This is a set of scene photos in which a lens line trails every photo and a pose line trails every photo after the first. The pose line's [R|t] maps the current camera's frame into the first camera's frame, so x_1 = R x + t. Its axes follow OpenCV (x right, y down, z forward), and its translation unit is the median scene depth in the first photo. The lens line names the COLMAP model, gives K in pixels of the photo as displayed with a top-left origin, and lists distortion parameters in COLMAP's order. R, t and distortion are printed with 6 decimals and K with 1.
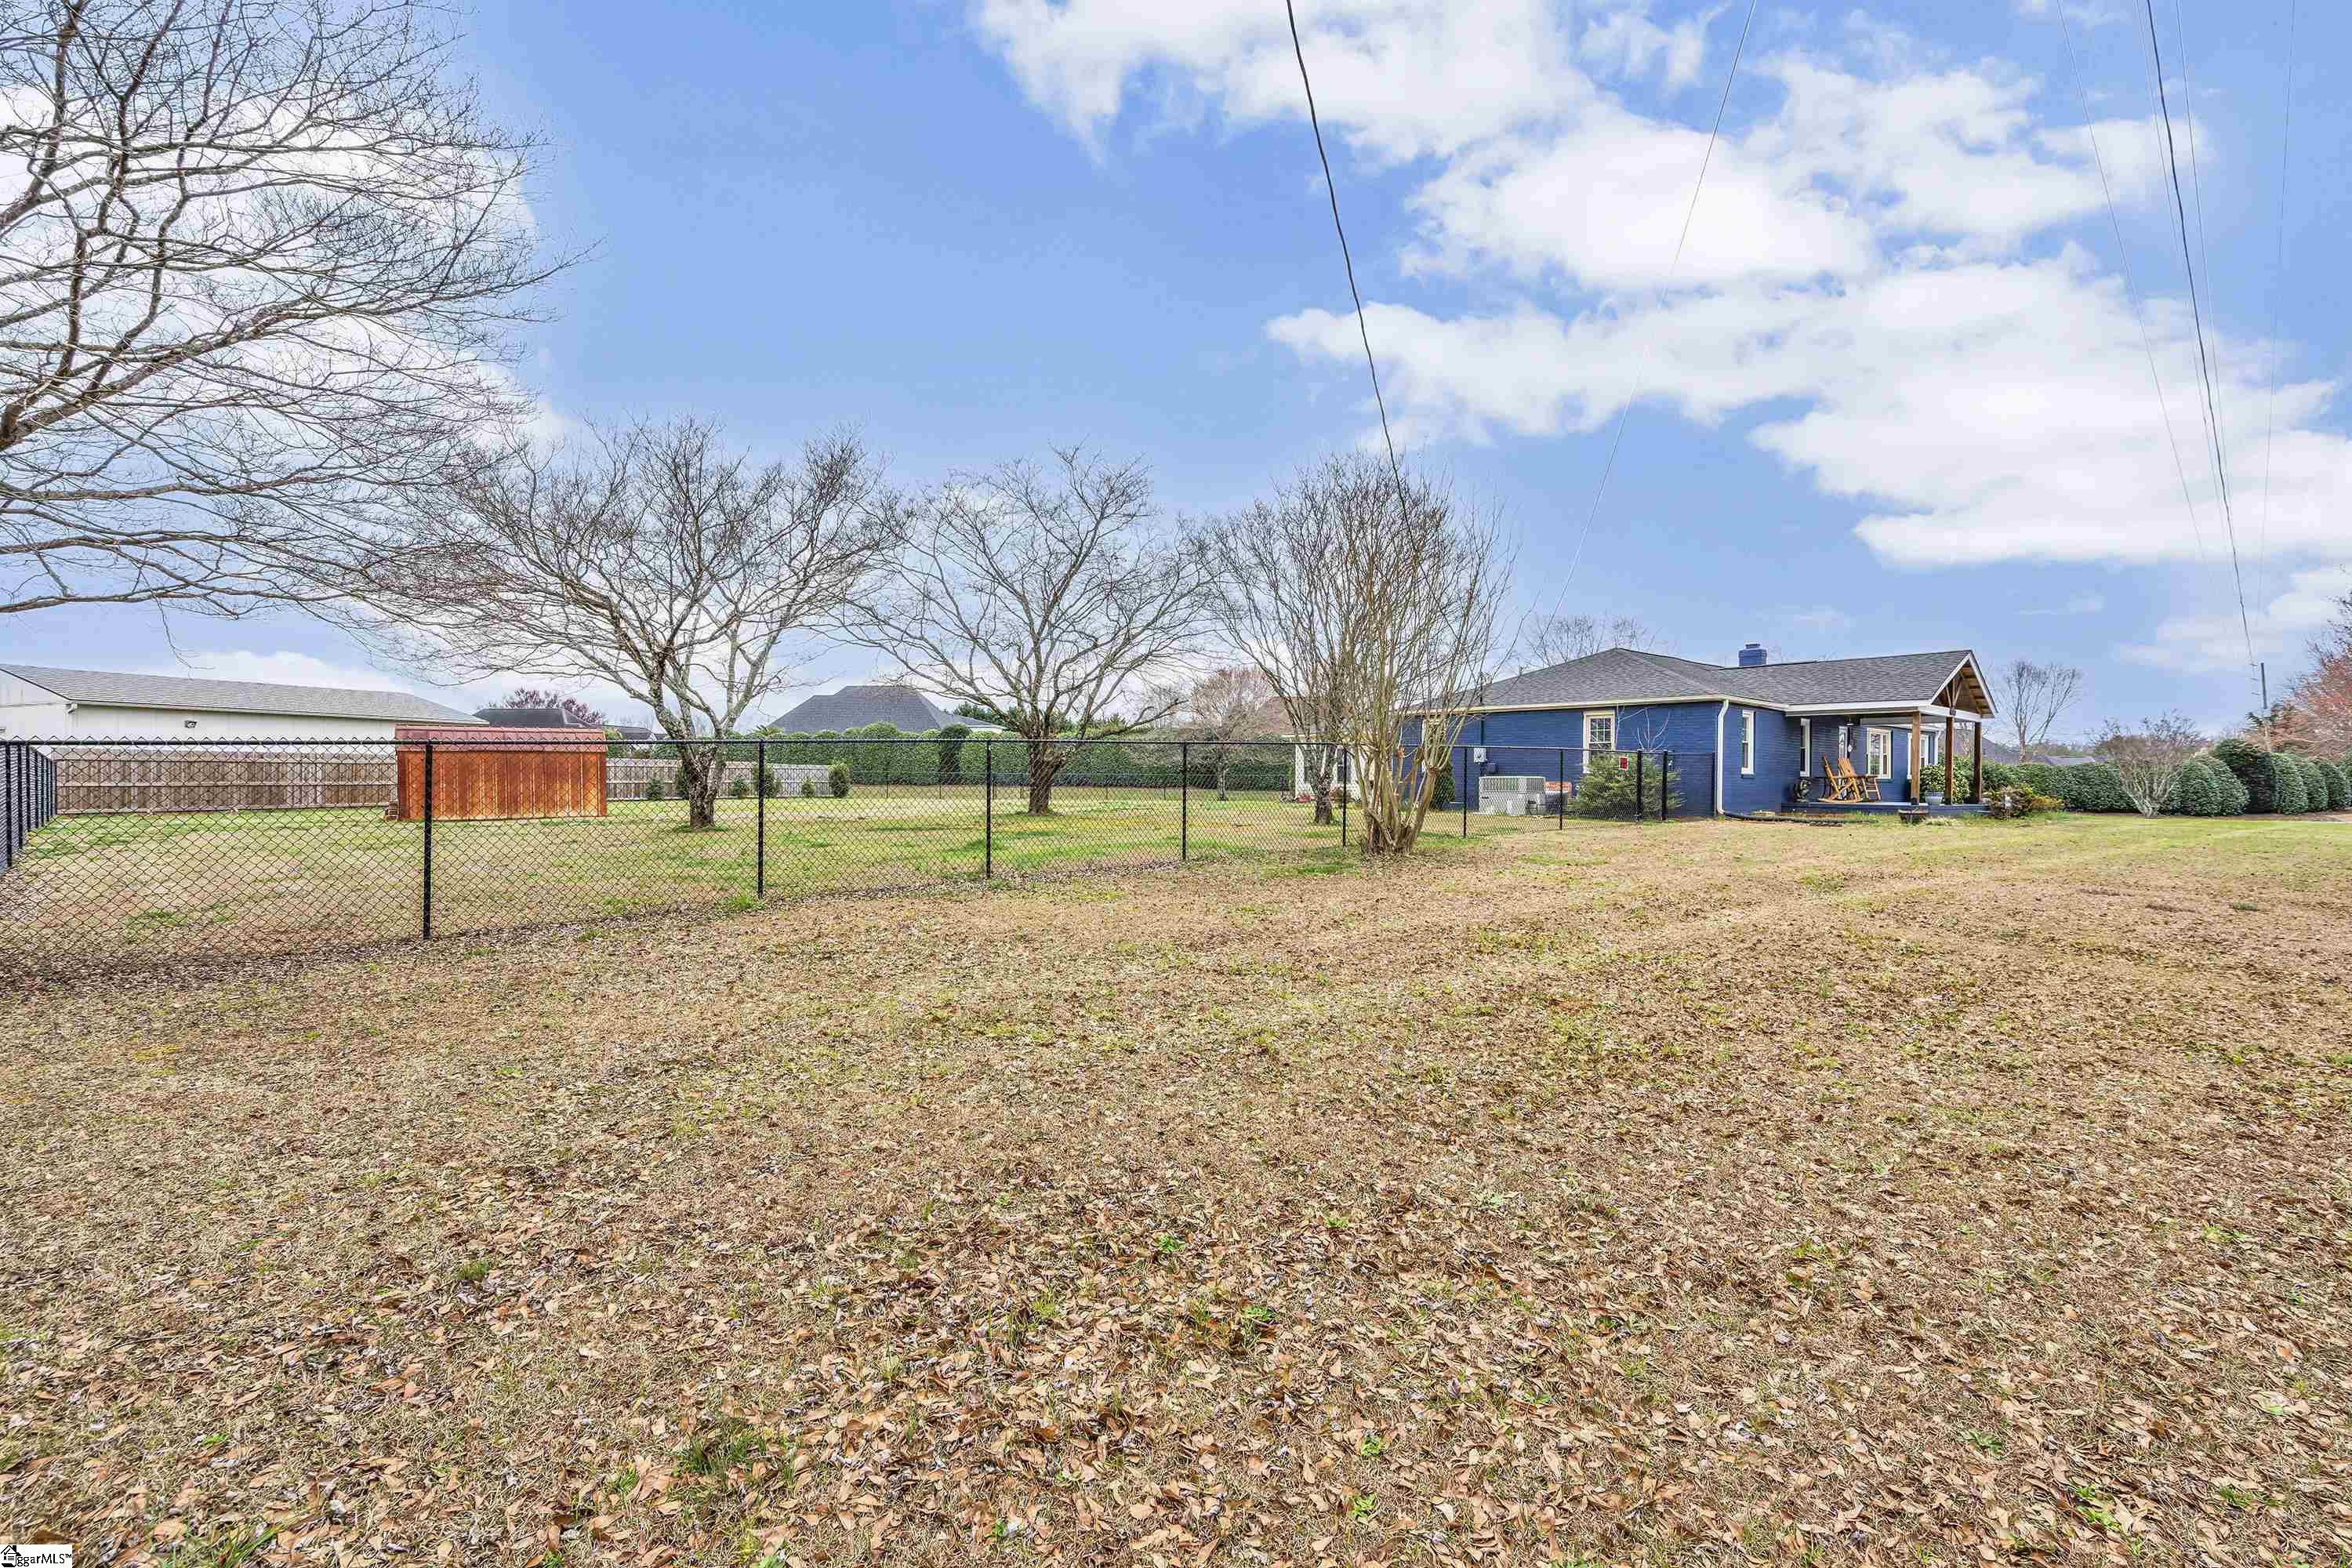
lens RADIAL K [[1067.9, 0, 1181.1], [0, 1067.9, 790.0], [0, 0, 1]] dist [0.000577, 0.000117]
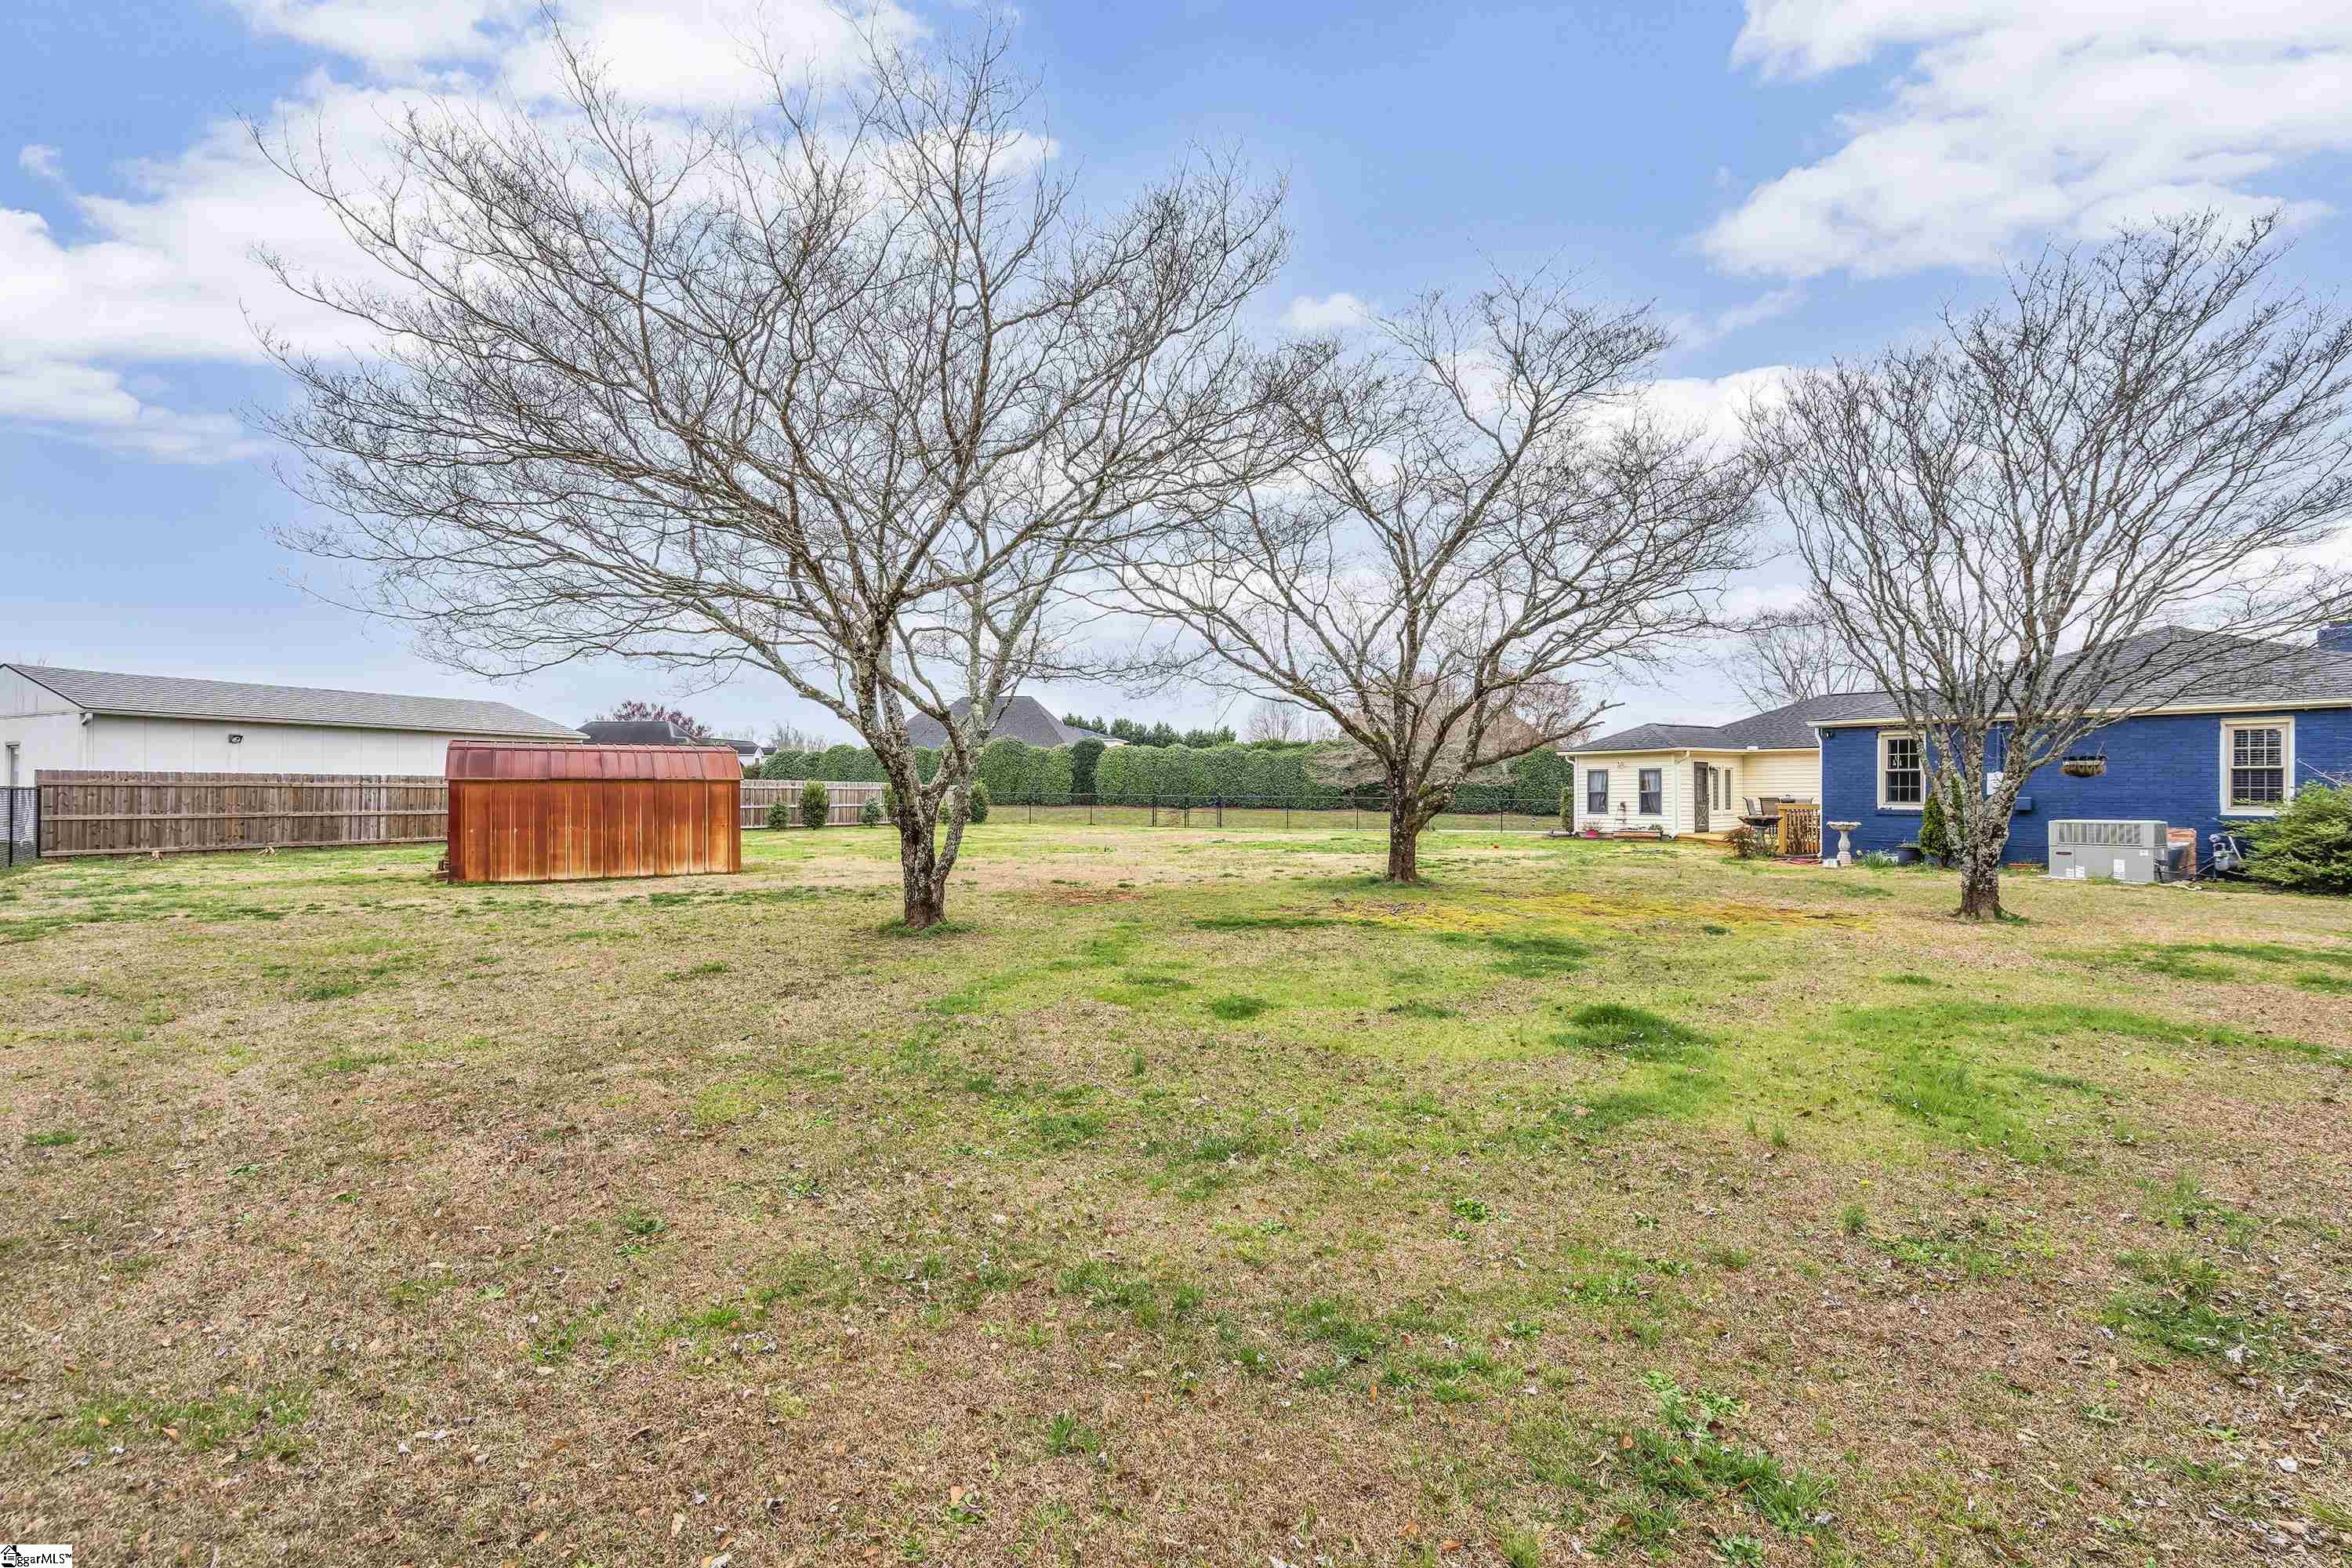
lens RADIAL K [[1067.9, 0, 1171.5], [0, 1067.9, 782.4], [0, 0, 1]] dist [0.000577, 0.000117]
pose [[0.996629, 0.002746, -0.081989, -0.182778], [-0.004348, 0.999803, -0.019361, -0.019272], [0.081920, 0.019652, 0.996445, 0.298966]]
